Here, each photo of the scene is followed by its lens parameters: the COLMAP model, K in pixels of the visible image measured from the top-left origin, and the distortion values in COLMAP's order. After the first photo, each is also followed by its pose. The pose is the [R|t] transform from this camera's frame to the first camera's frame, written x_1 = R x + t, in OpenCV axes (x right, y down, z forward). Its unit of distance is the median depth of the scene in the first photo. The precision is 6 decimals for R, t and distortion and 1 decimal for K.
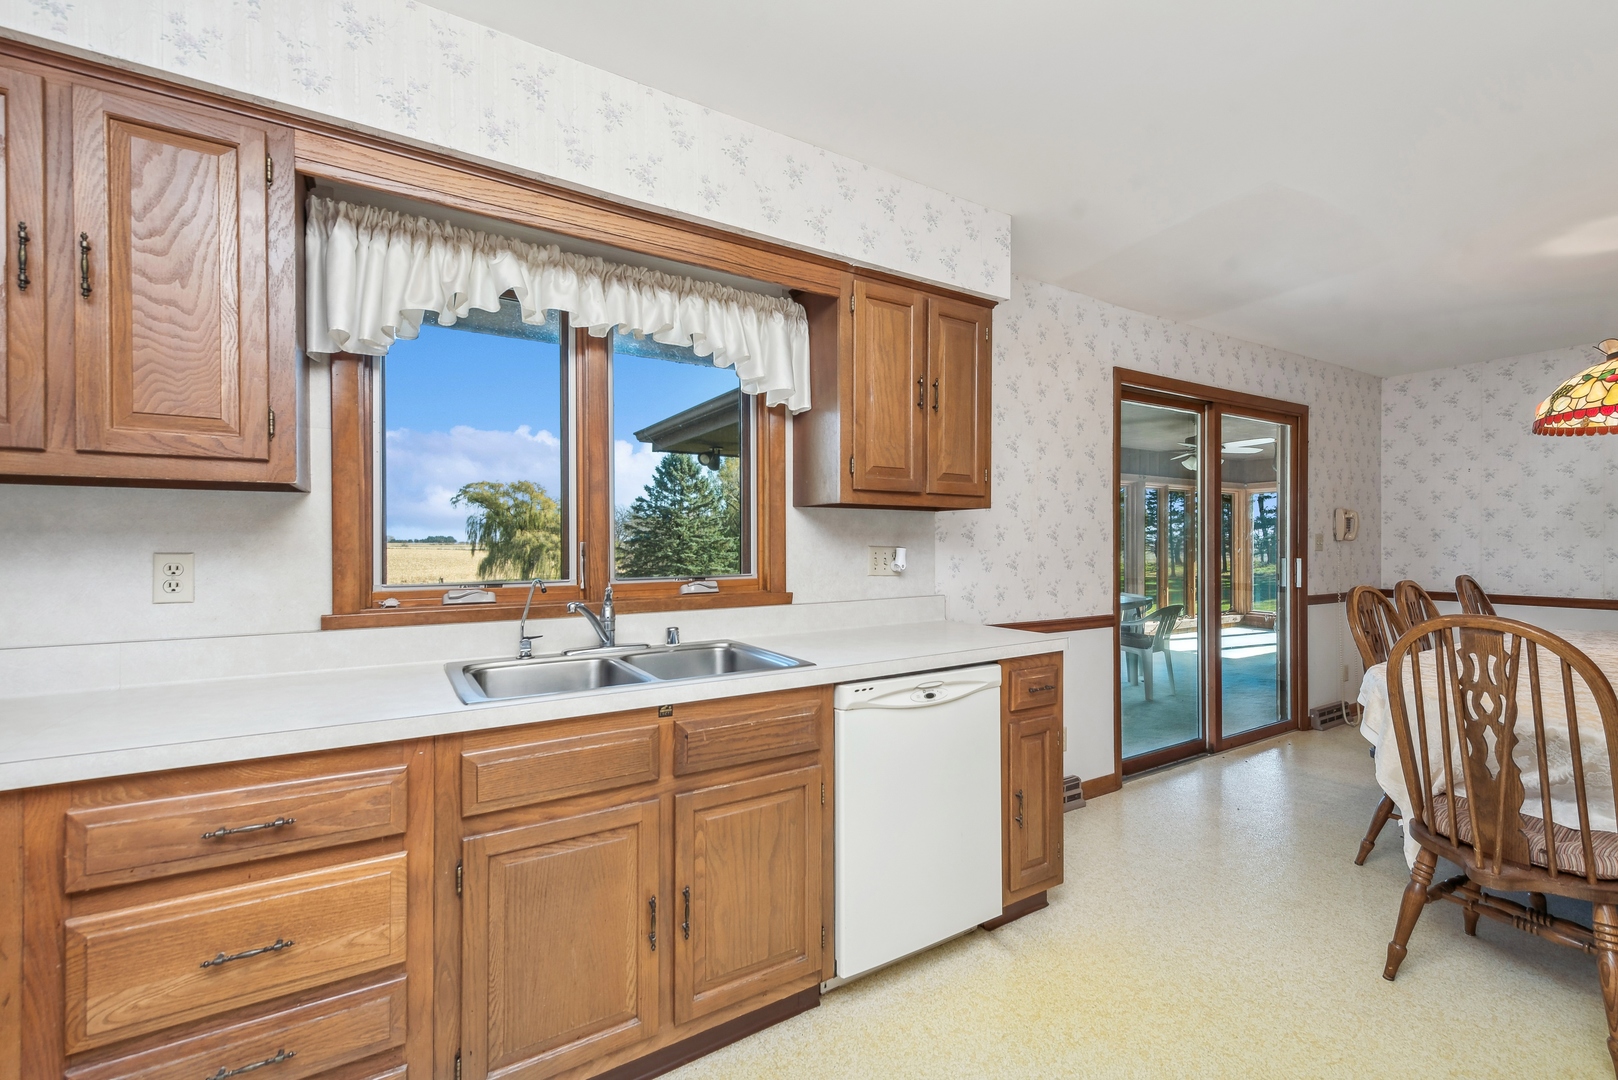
lens RADIAL K [[706.5, 0, 803.2], [0, 706.5, 539.1], [0, 0, 1]] dist [0.018677, 0.000323]
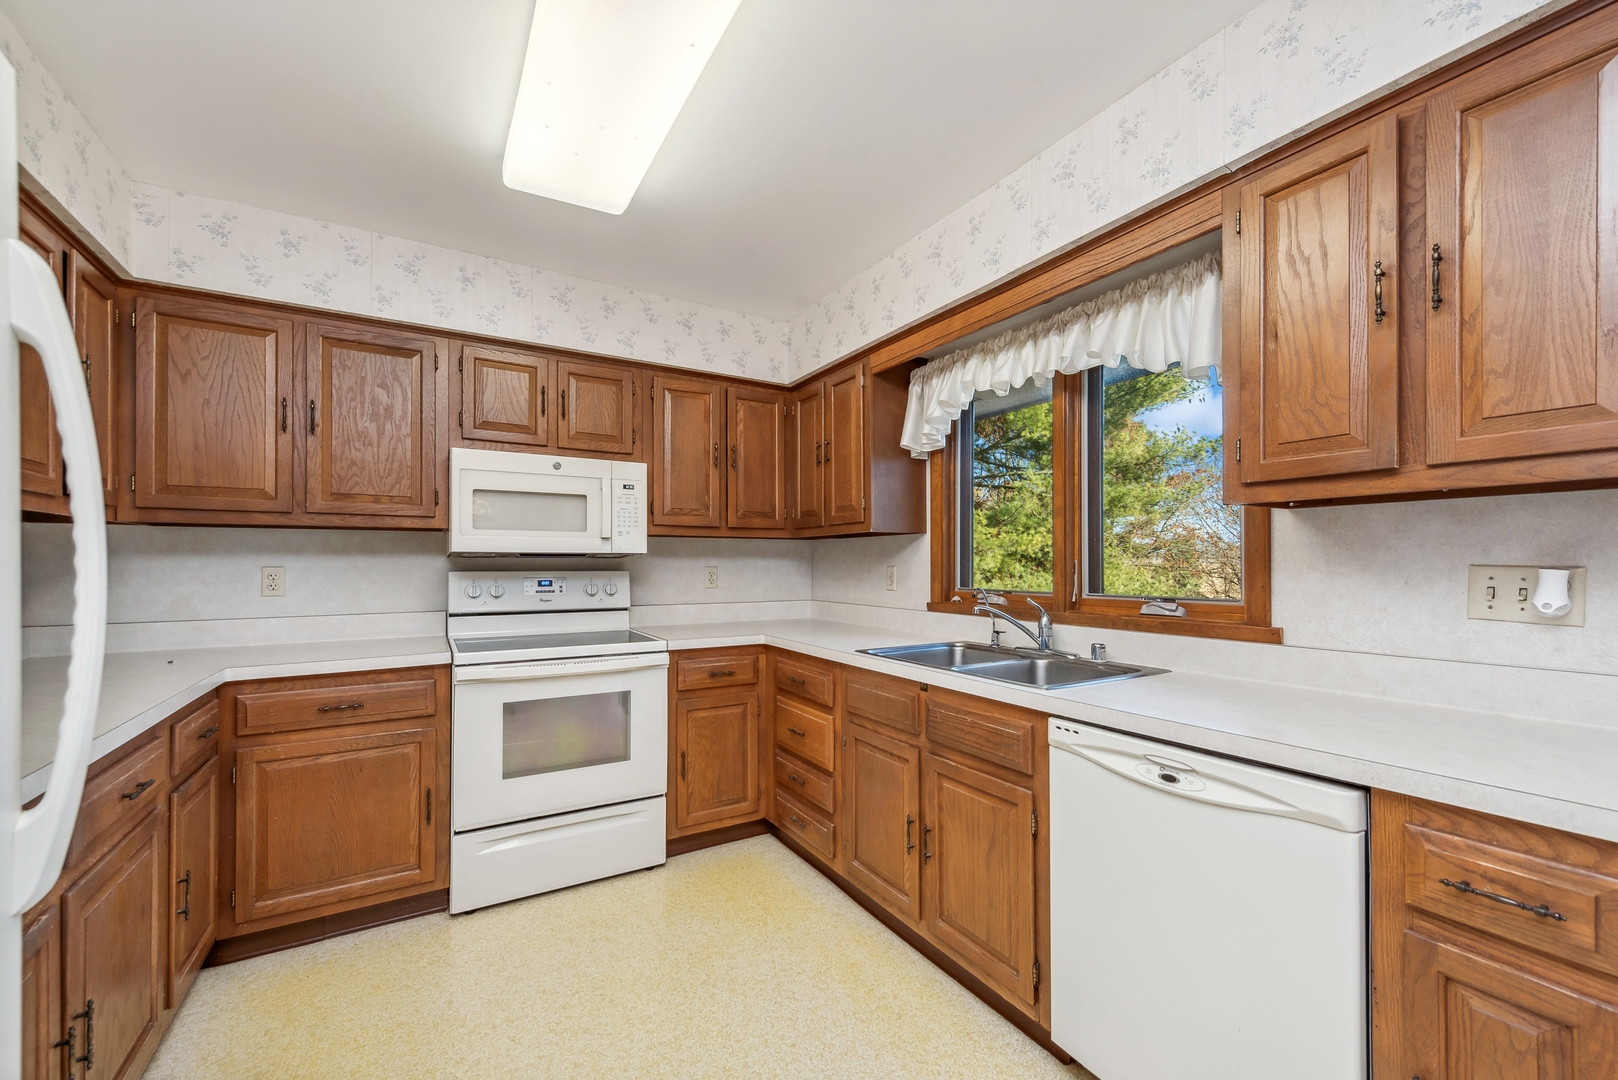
lens RADIAL K [[647.6, 0, 806.5], [0, 647.6, 556.4], [0, 0, 1]] dist [0.000981, 0.000127]
pose [[-0.030737, -0.009379, -0.999484, 0.900773], [0.003045, 0.999950, -0.009477, 0.007635], [0.999523, -0.003334, -0.030707, 0.716280]]
